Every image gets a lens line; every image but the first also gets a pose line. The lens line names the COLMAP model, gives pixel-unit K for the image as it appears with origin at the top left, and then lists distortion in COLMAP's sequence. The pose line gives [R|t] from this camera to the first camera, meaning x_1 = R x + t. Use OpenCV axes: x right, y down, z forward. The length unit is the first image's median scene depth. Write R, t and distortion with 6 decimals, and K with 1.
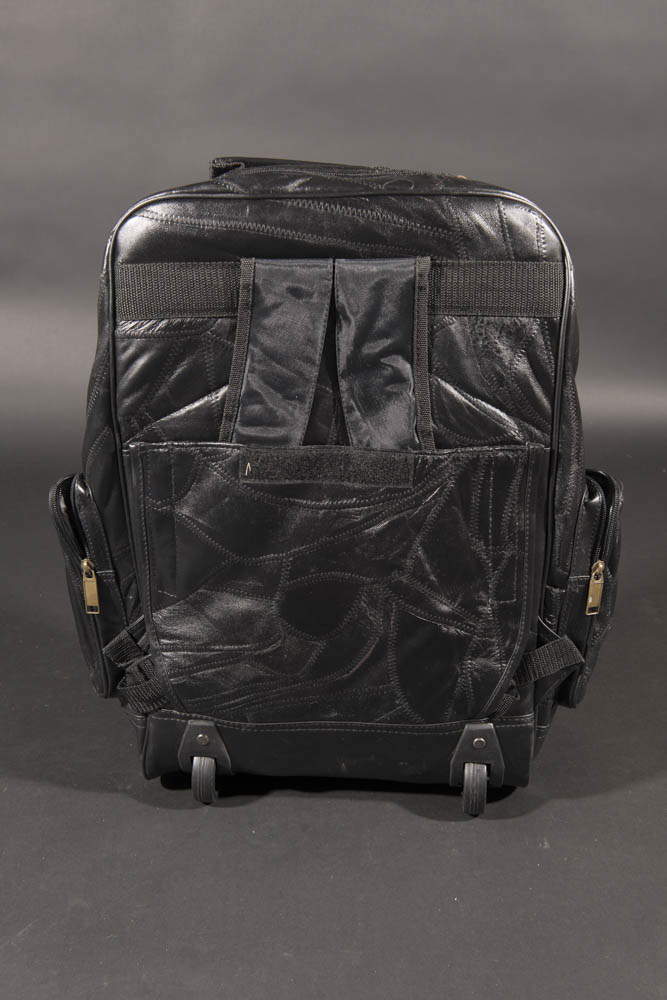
lens RADIAL K [[1225.8, 0, 332.6], [0, 1225.8, 498.0], [0, 0, 1]] dist [0.058784, 0.000000]
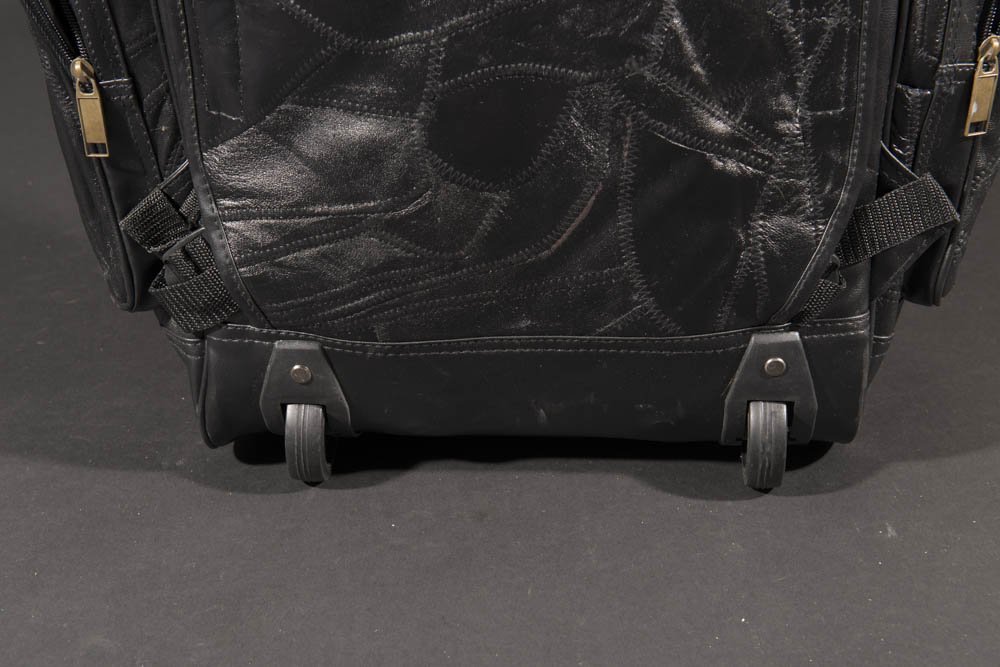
lens RADIAL K [[1825.6, 0, 500.2], [0, 1825.6, 334.3], [0, 0, 1]] dist [0.091657, 0.000000]
pose [[0.999664, -0.025804, 0.002642, -0.013182], [0.025232, 0.990978, 0.131626, 0.068151], [-0.006015, -0.131515, 0.991296, 0.145900]]
